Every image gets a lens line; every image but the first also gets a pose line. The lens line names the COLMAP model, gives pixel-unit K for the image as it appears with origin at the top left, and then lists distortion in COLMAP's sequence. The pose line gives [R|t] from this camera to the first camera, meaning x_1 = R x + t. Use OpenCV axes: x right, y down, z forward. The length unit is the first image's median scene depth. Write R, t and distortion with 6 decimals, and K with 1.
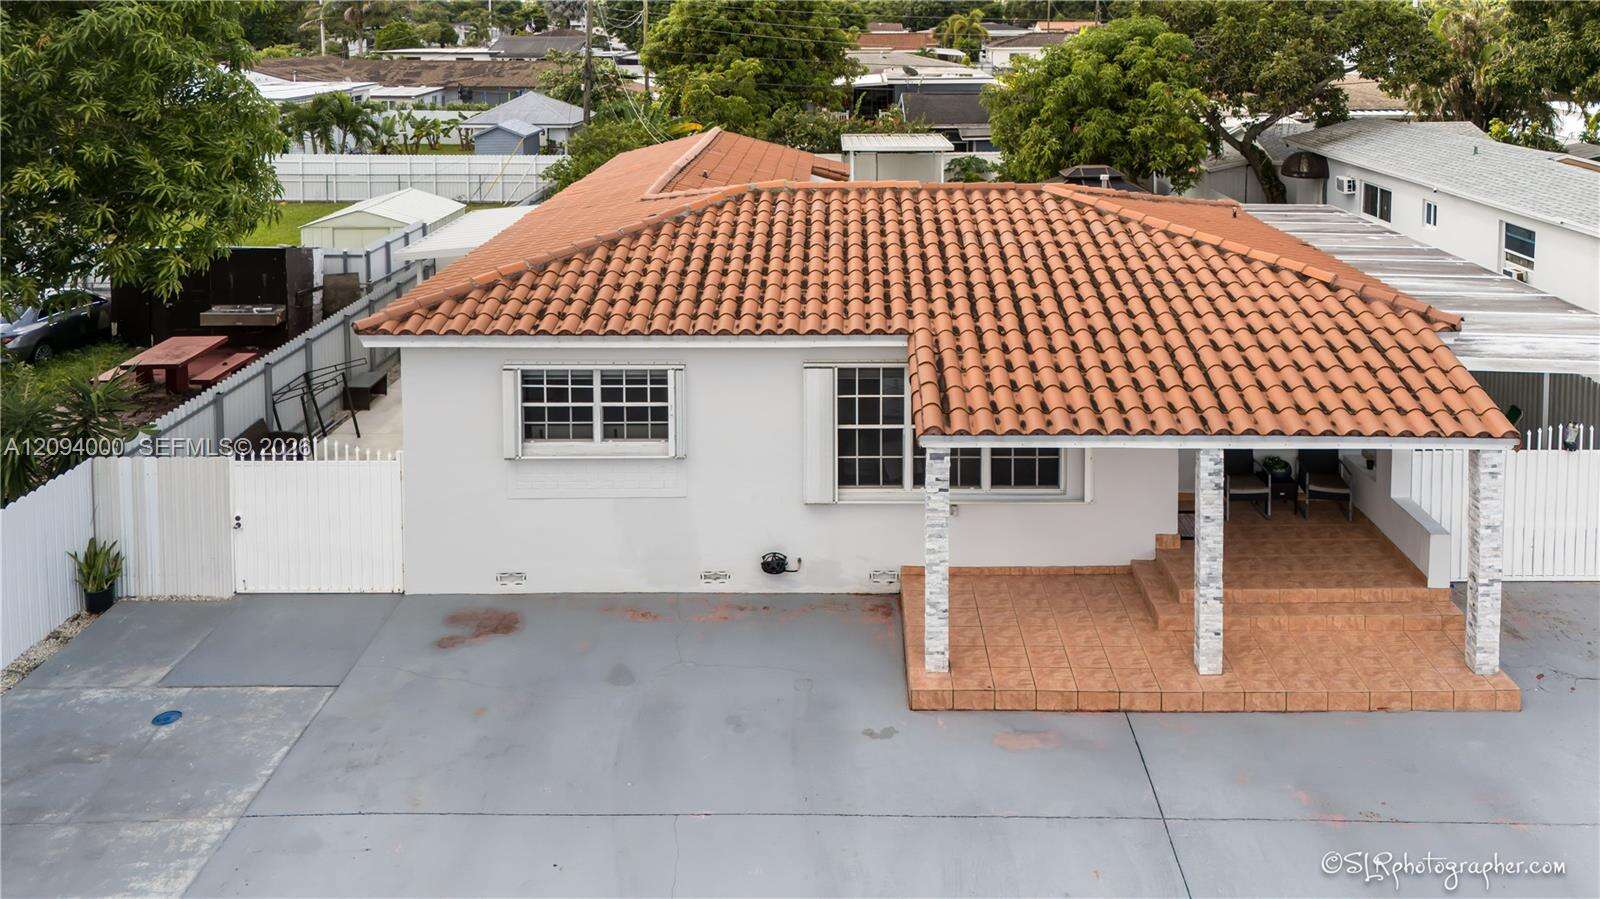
lens RADIAL K [[1220.5, 0, 859.1], [0, 1220.5, 132.8], [0, 0, 1]] dist [0.020384, -0.002956]
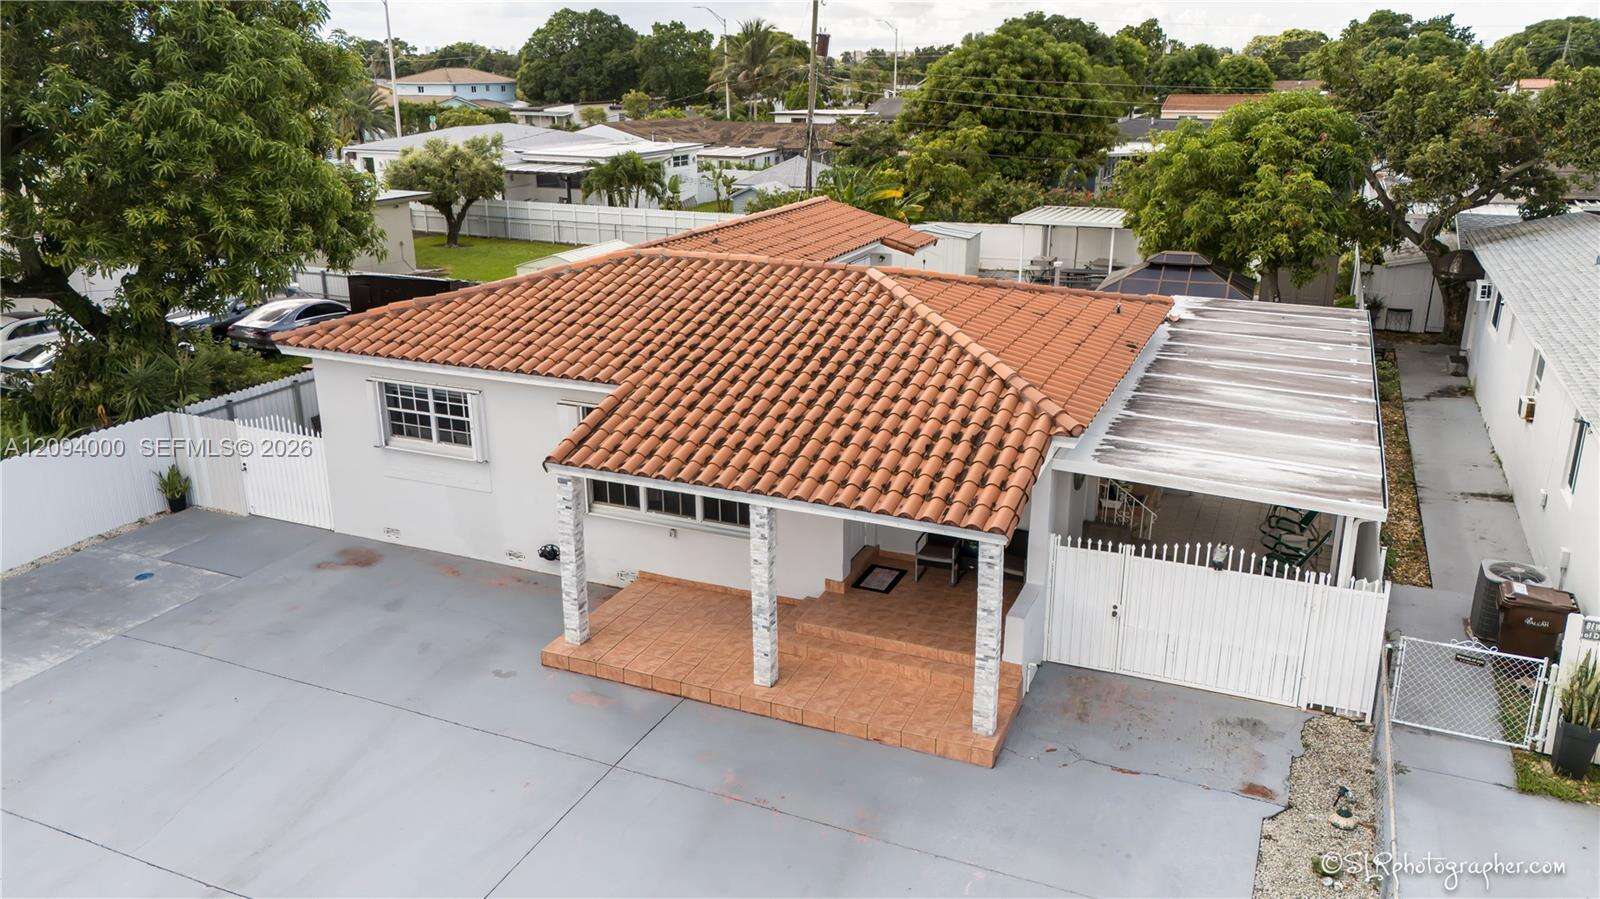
lens RADIAL K [[1184.8, 0, 800.0], [0, 1184.8, 449.5], [0, 0, 1]] dist [0.041747, -0.030286]
pose [[0.914191, 0.123073, -0.386144, 0.635149], [-0.039230, 0.975174, 0.217936, -0.033029], [0.403380, -0.184086, 0.896324, 0.015107]]
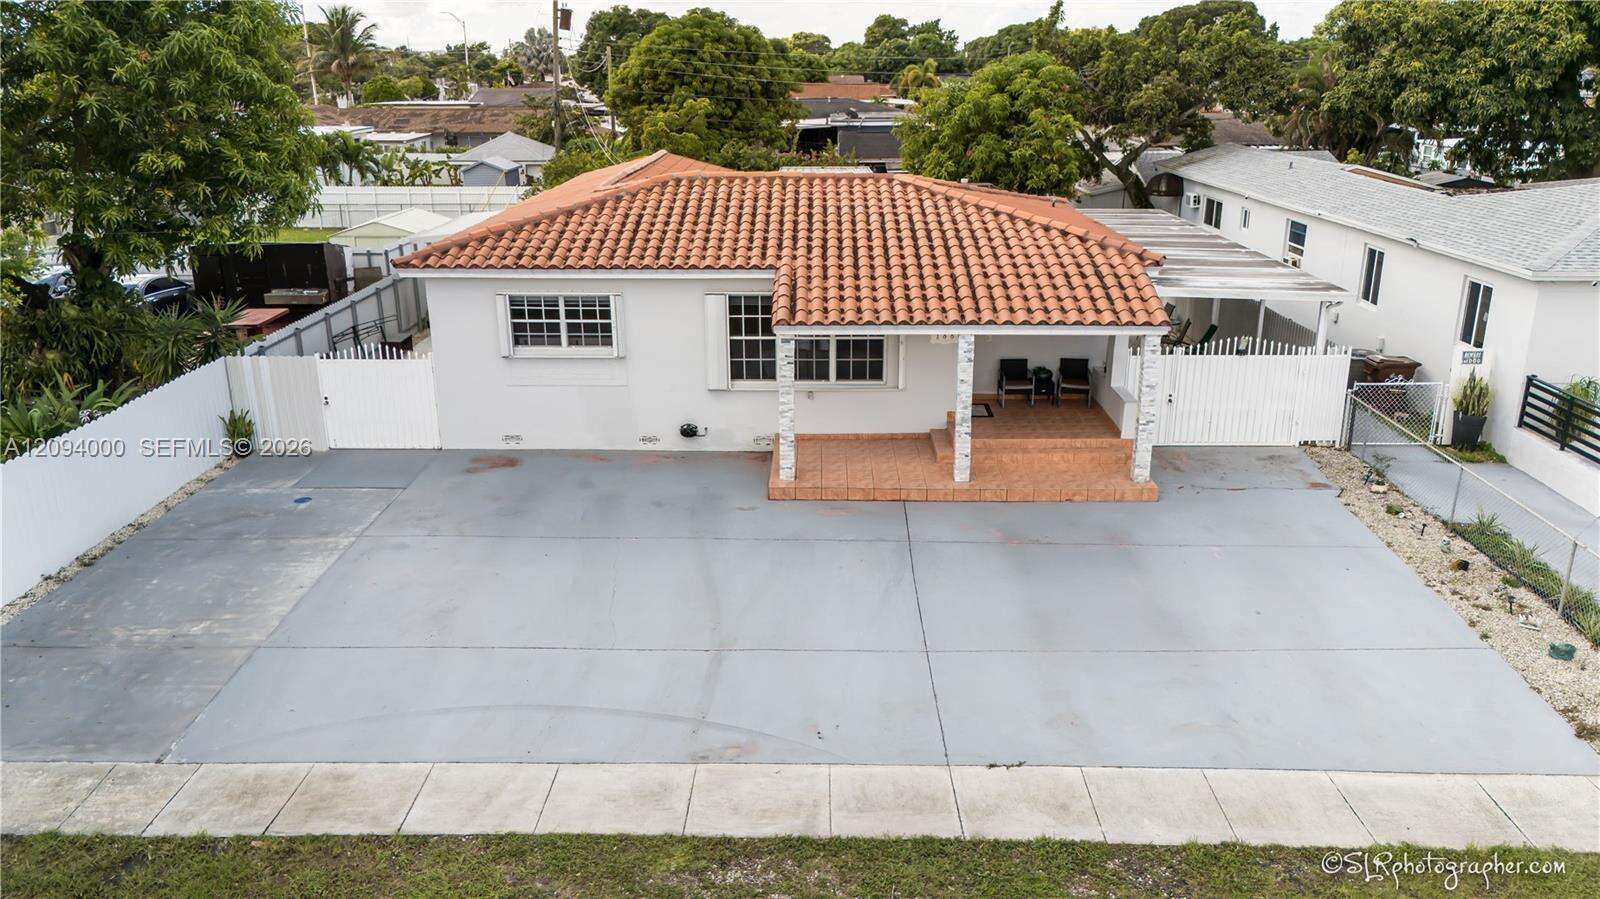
lens RADIAL K [[1153.7, 0, 797.8], [0, 1153.7, 487.9], [0, 0, 1]] dist [0.012602, 0.000938]
pose [[0.999522, 0.006997, -0.030098, 0.105135], [0.000641, 0.969123, 0.246576, 0.077002], [0.030894, -0.246477, 0.968656, -0.359113]]
